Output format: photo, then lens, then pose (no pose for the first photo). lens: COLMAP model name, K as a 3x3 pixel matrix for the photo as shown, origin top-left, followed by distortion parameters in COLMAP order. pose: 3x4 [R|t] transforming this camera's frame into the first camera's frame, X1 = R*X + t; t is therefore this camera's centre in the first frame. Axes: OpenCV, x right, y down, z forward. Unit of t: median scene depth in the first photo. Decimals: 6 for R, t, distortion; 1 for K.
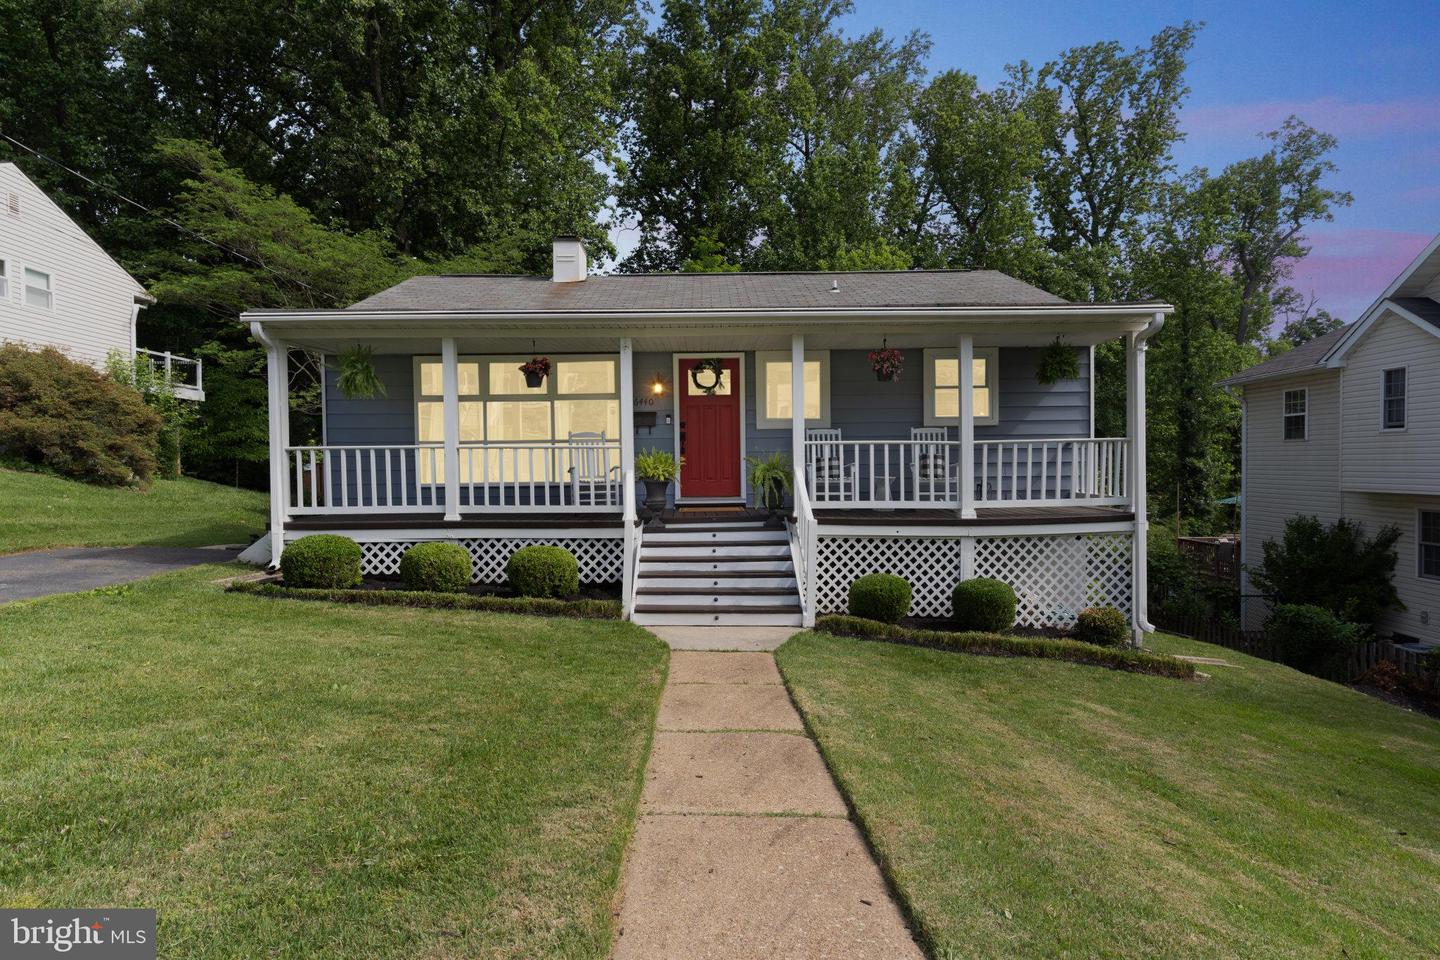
lens RADIAL K [[764.4, 0, 713.2], [0, 764.4, 489.9], [0, 0, 1]] dist [0.003547, 0.001343]
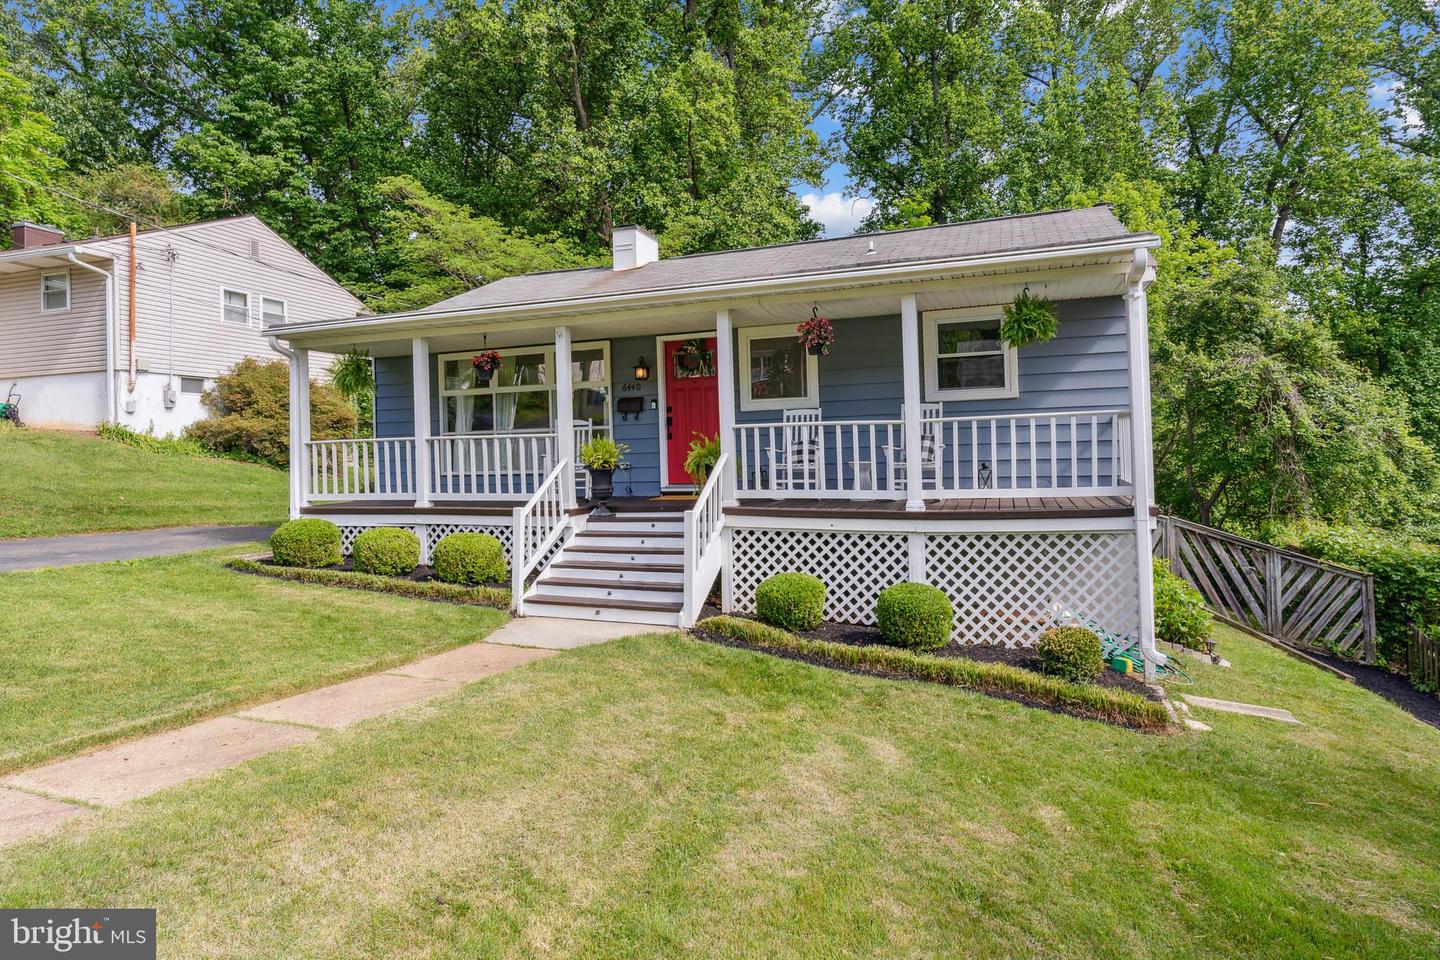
lens RADIAL K [[804.0, 0, 724.9], [0, 804.0, 439.3], [0, 0, 1]] dist [0.003378, -0.000042]
pose [[0.935787, -0.019345, -0.352034, 0.426395], [0.005327, 0.999155, -0.040744, -0.006250], [0.352525, 0.036253, 0.935100, 0.087316]]
